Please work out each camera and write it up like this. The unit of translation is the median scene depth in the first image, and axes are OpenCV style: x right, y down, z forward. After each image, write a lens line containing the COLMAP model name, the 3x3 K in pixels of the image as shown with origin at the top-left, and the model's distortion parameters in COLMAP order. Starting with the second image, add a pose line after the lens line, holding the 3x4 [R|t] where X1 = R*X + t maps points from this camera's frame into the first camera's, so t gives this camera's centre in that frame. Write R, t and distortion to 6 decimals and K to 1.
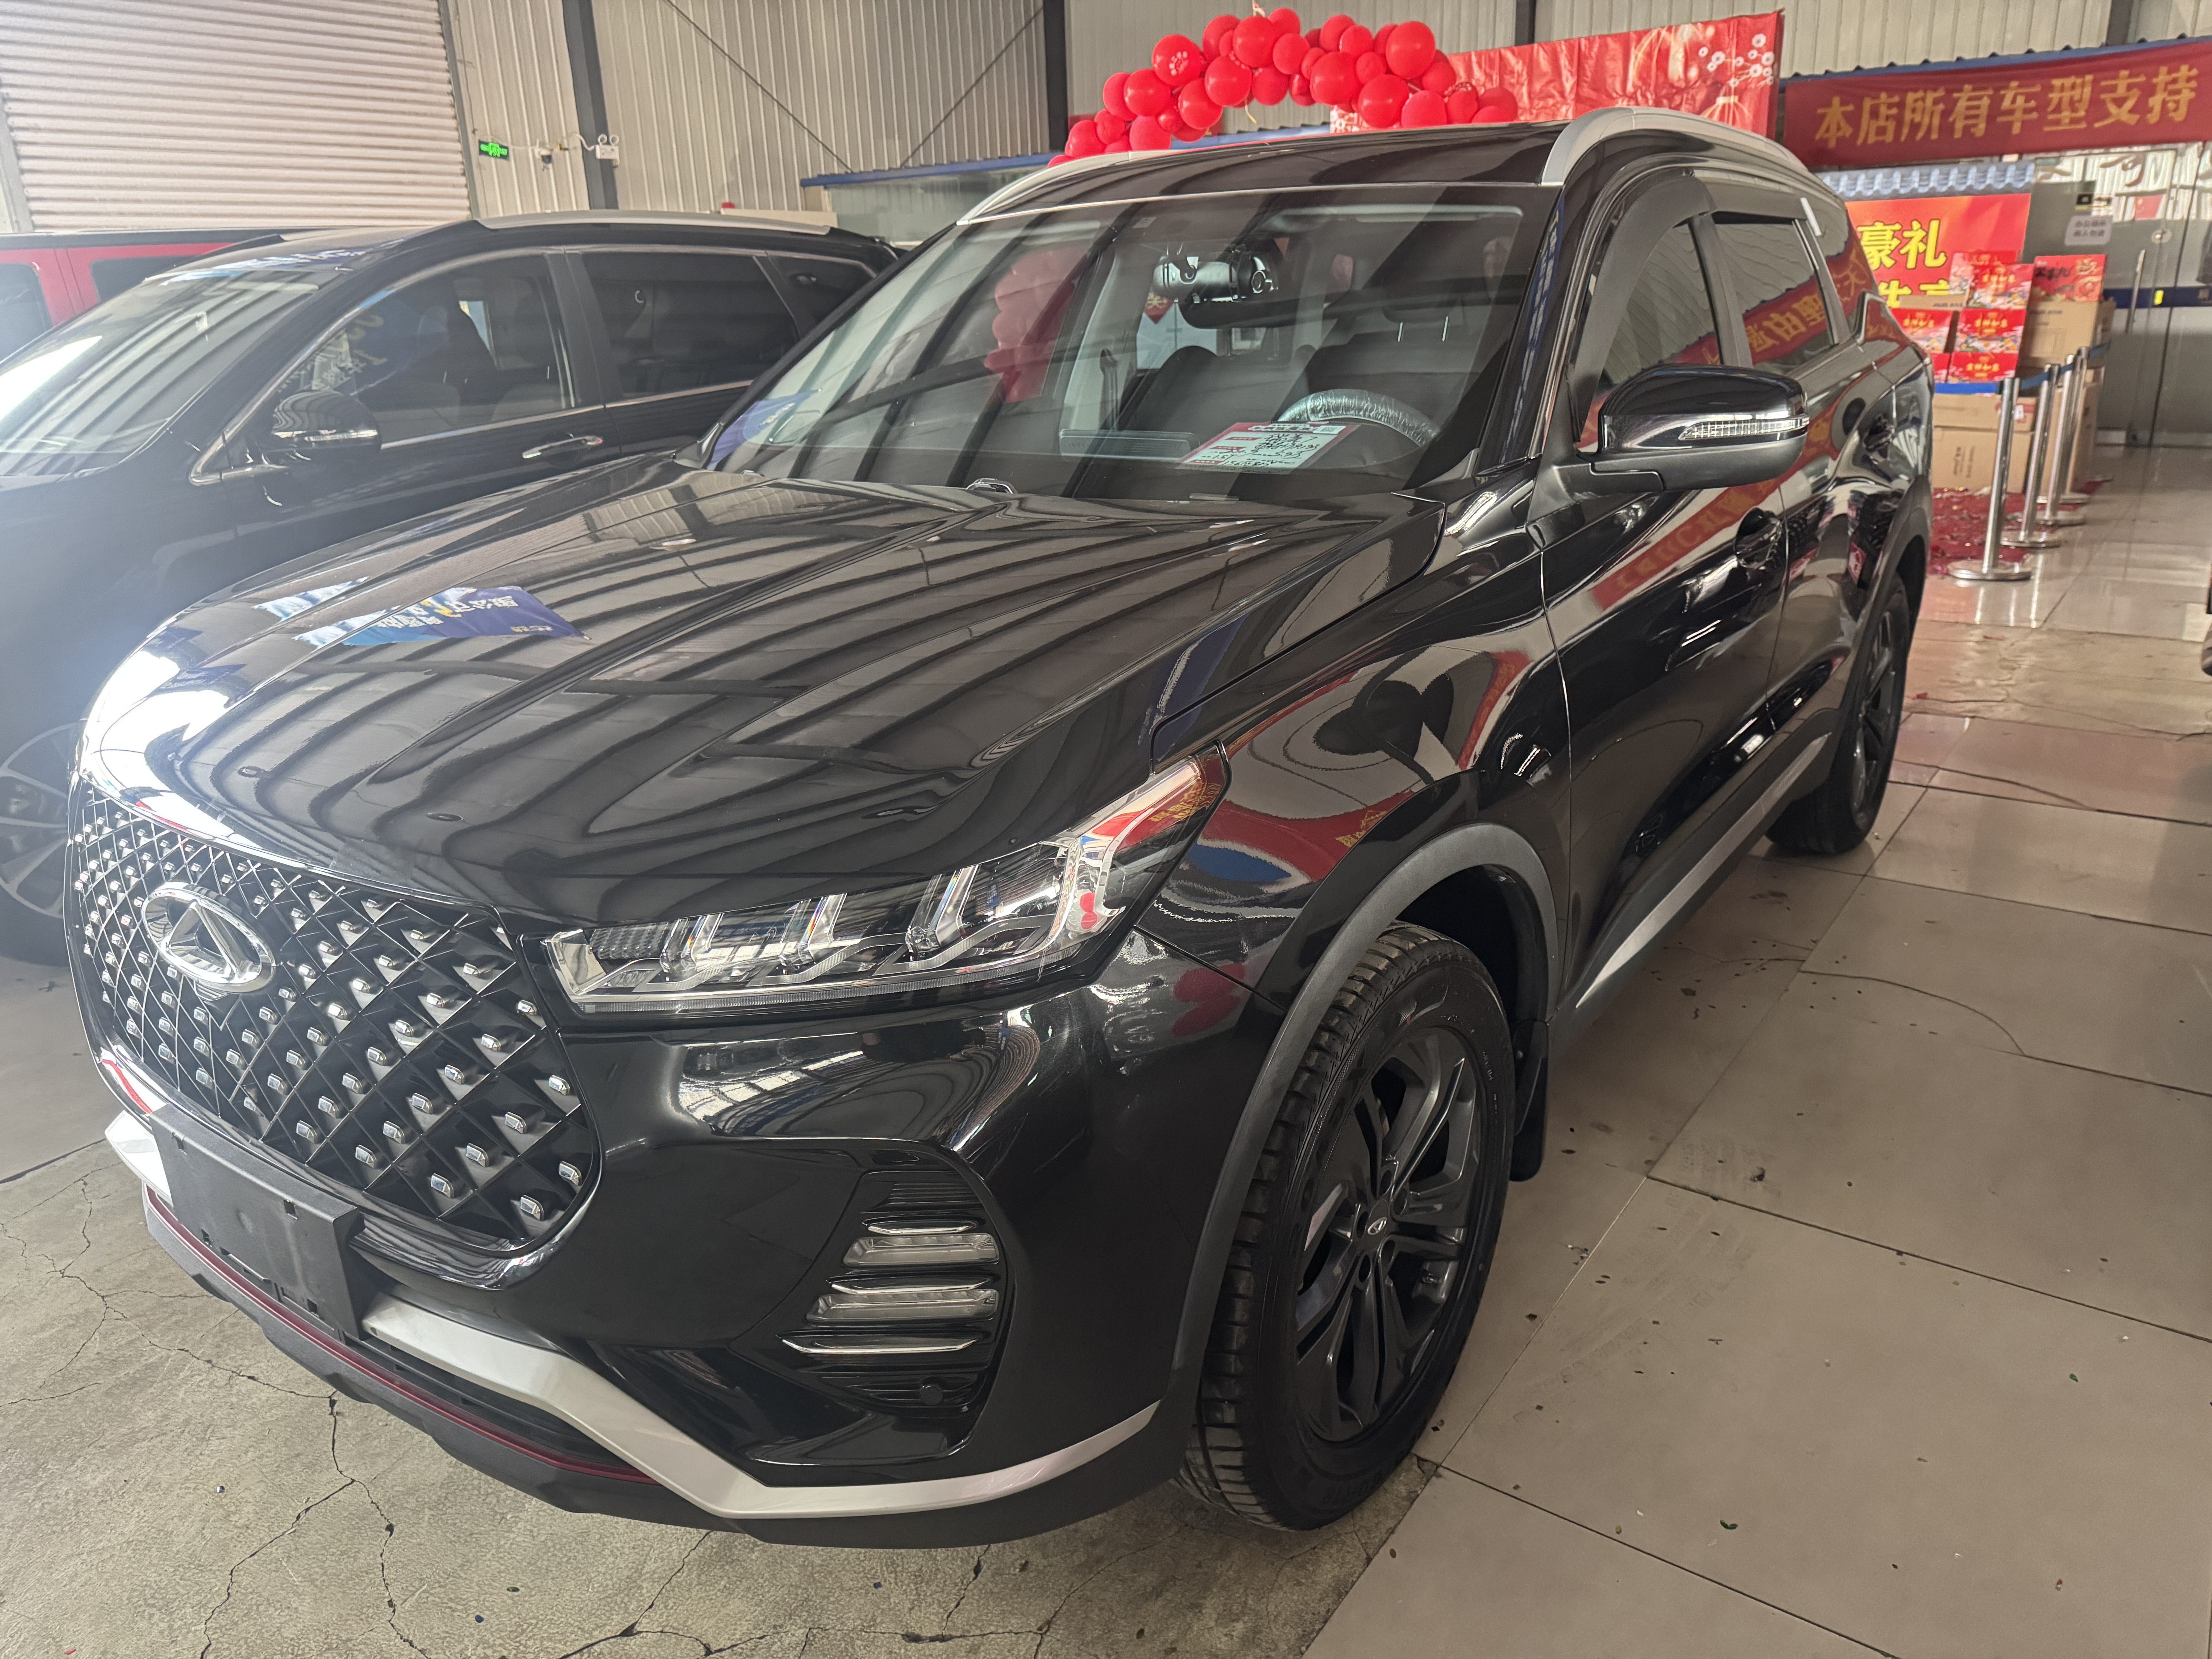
lens RADIAL K [[1572.6, 0, 1109.3], [0, 1572.6, 814.7], [0, 0, 1]] dist [0.012358, -0.005871]
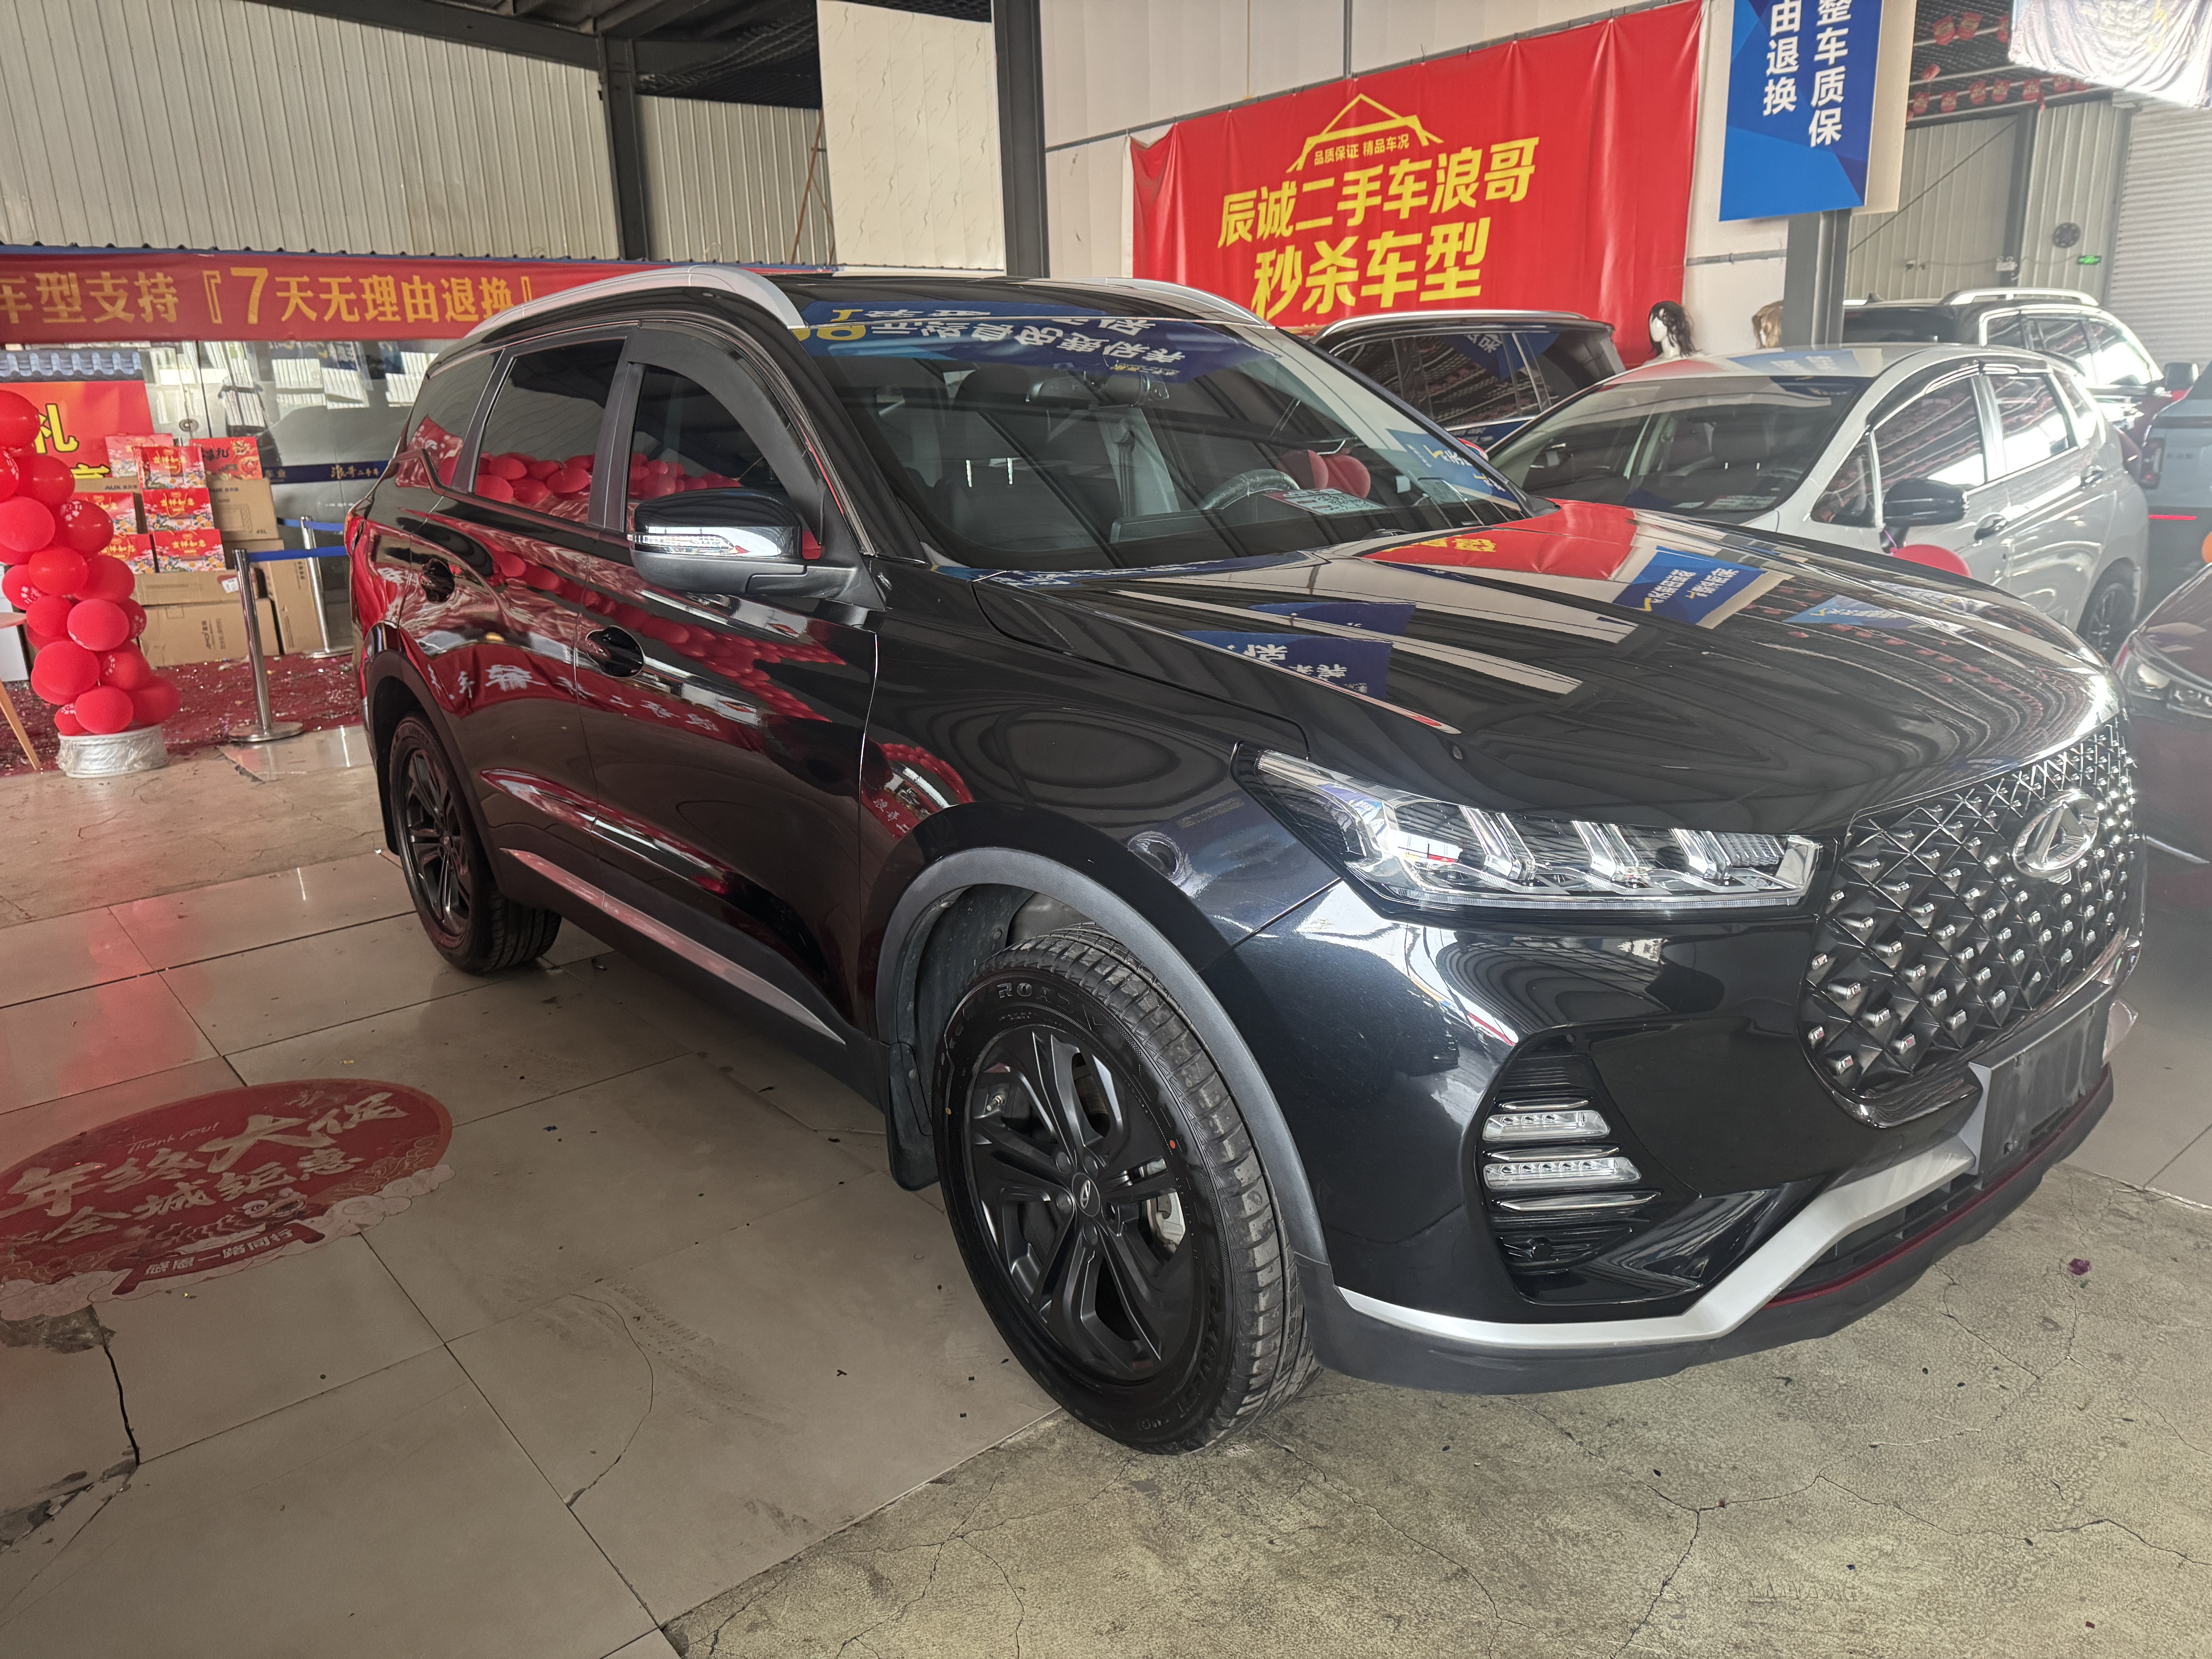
lens RADIAL K [[1572.6, 0, 1101.5], [0, 1572.6, 835.2], [0, 0, 1]] dist [0.012358, -0.005871]
pose [[0.247202, -0.240817, 0.938562, -0.268880], [0.344518, 0.927175, 0.147155, -0.050581], [-0.905648, 0.286974, 0.312165, 0.181897]]
